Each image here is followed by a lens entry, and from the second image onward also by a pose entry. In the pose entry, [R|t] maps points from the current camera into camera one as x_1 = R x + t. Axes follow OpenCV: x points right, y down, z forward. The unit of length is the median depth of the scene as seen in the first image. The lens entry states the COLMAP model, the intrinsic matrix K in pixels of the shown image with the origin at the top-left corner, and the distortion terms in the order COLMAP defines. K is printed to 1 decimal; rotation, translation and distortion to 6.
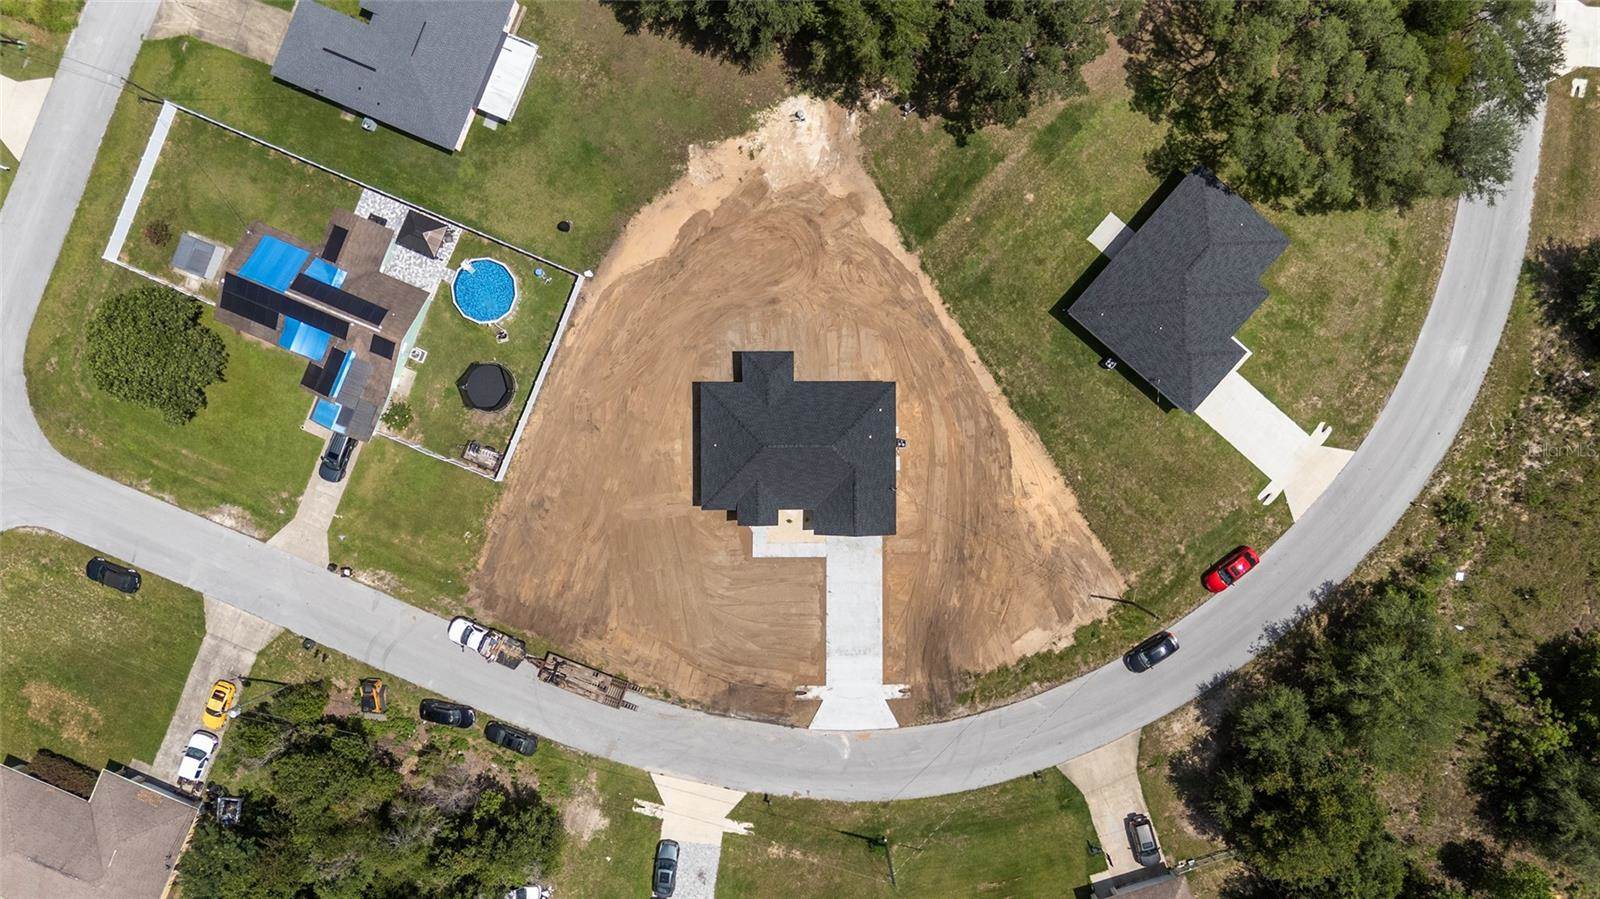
lens RADIAL K [[1193.3, 0, 800.0], [0, 1193.3, 449.5], [0, 0, 1]] dist [0.075490, -0.108968]
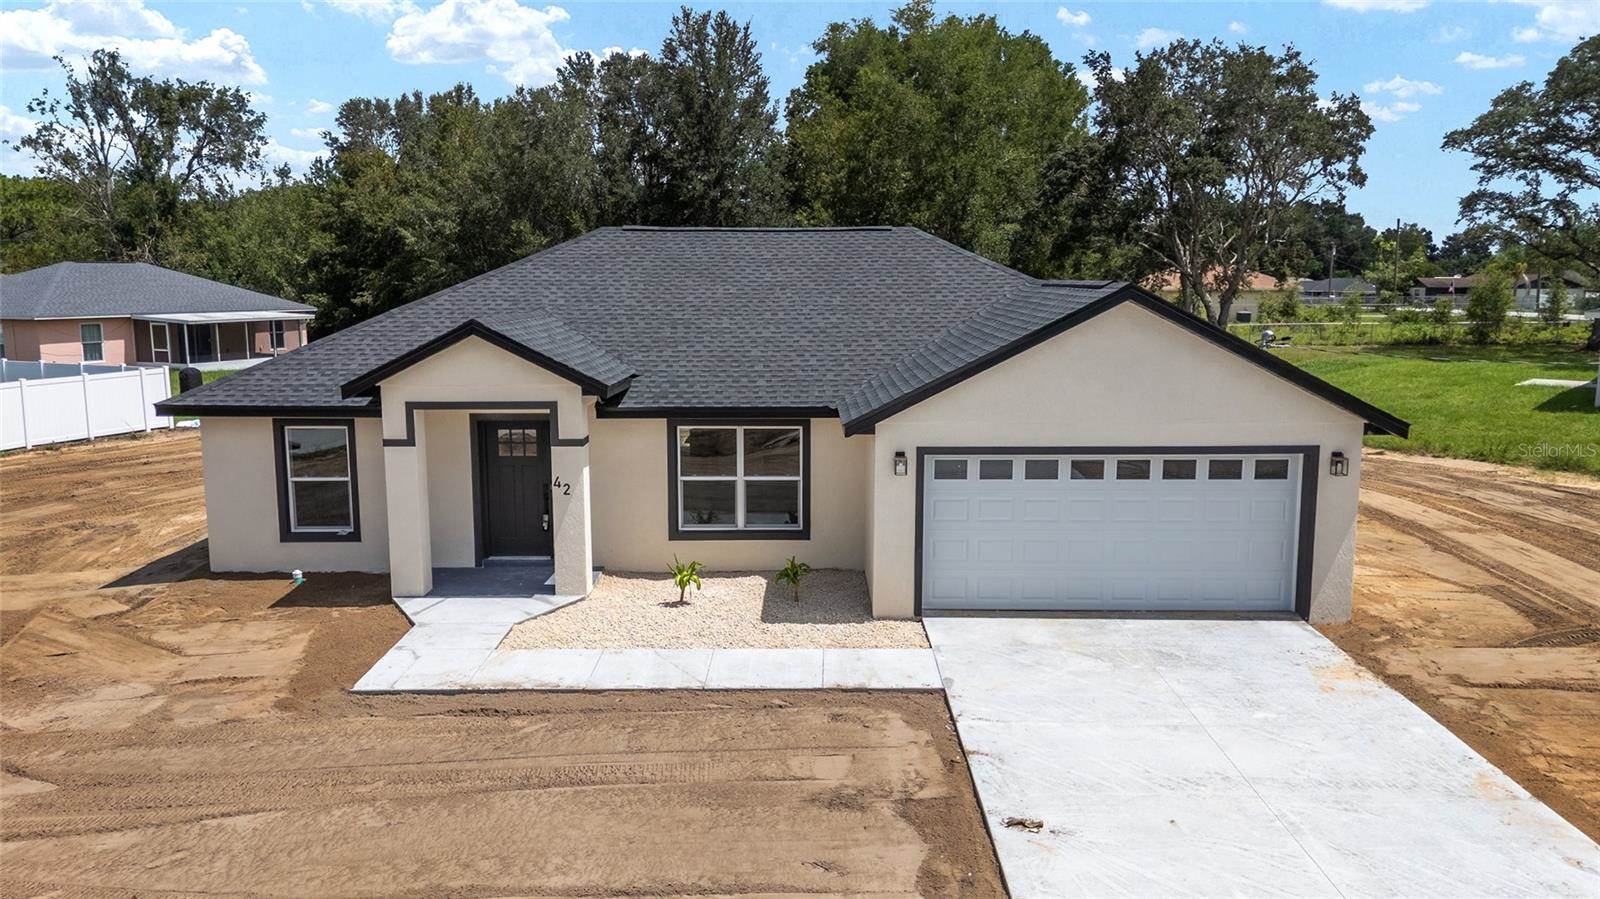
lens RADIAL K [[1193.3, 0, 800.0], [0, 1193.3, 449.5], [0, 0, 1]] dist [0.075490, -0.108968]
pose [[0.999729, 0.023299, -0.000164, 0.006196], [-0.003890, 0.159997, -0.987110, 0.210126], [-0.022972, 0.986842, 0.160045, 0.955087]]
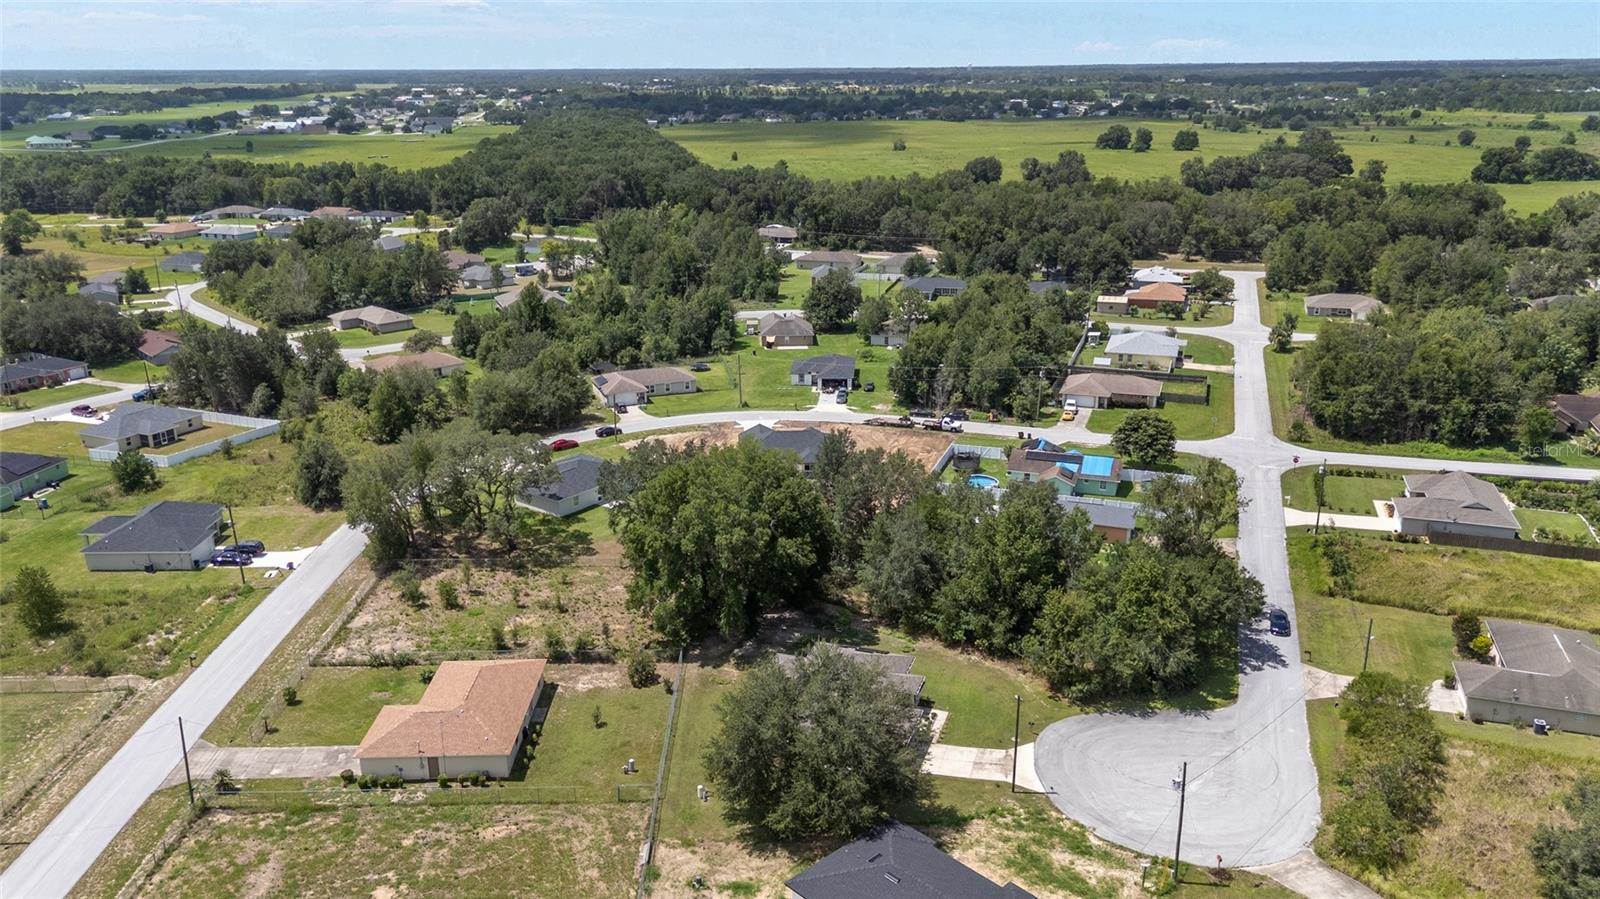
lens RADIAL K [[1193.3, 0, 800.0], [0, 1193.3, 449.5], [0, 0, 1]] dist [0.075490, -0.108968]
pose [[-0.996880, 0.055276, -0.056350, 0.090951], [-0.070504, -0.302501, 0.950538, -1.737447], [0.035496, 0.951545, 0.305454, 0.421991]]
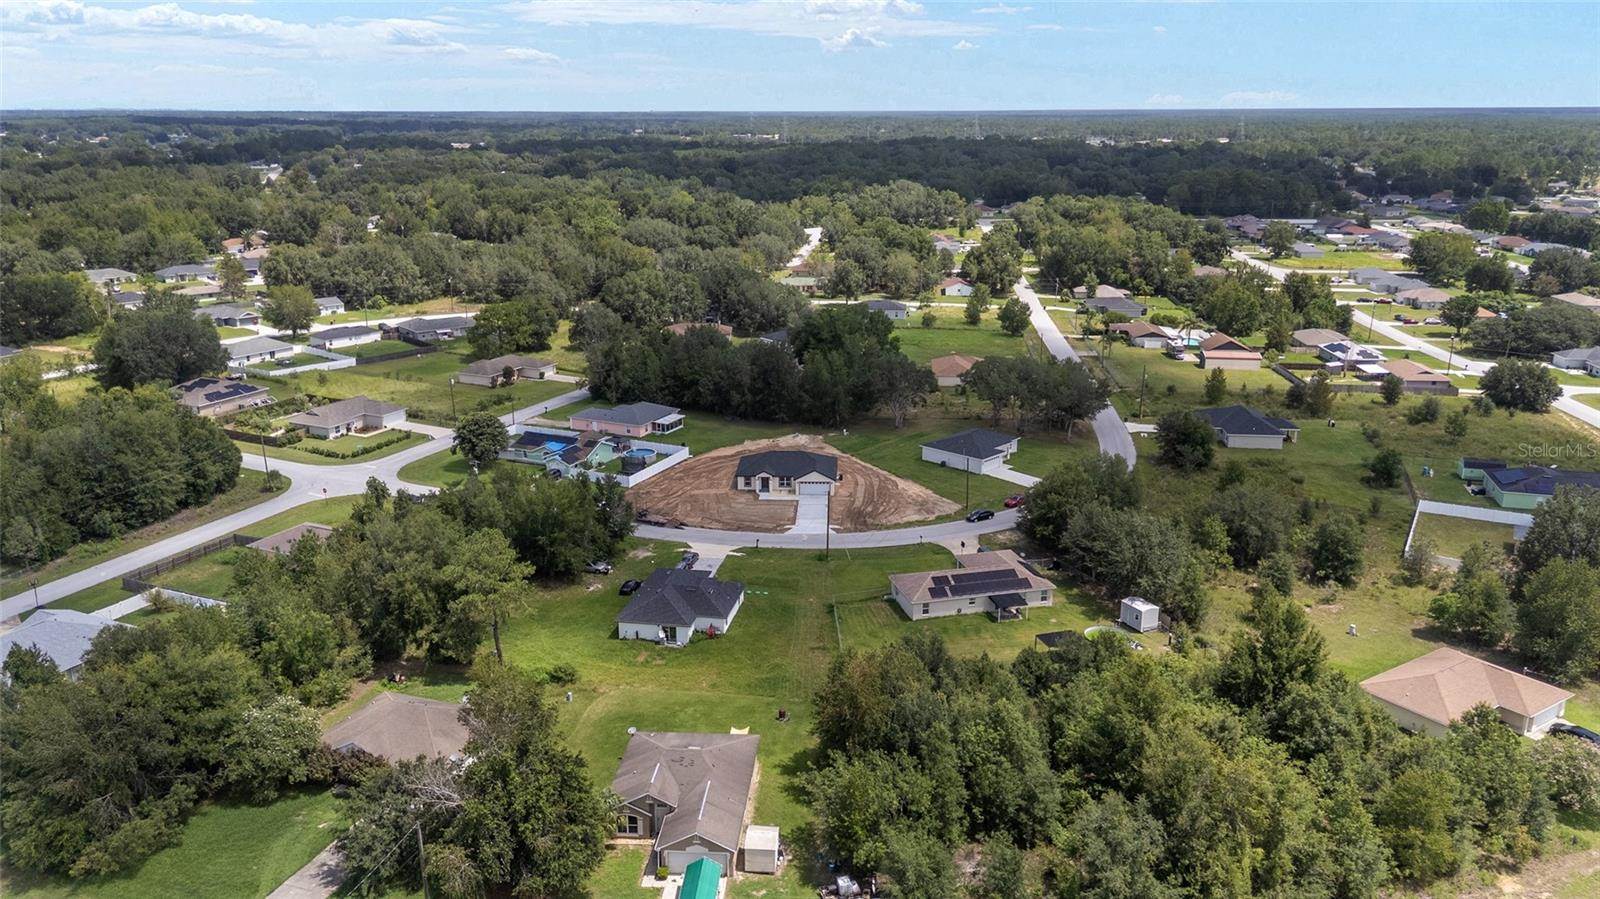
lens RADIAL K [[1193.3, 0, 800.0], [0, 1193.3, 449.5], [0, 0, 1]] dist [0.075490, -0.108968]
pose [[0.998581, 0.034930, -0.040206, 0.094620], [-0.048553, 0.286738, -0.956778, 1.820488], [-0.021892, 0.957372, 0.288027, 0.397923]]
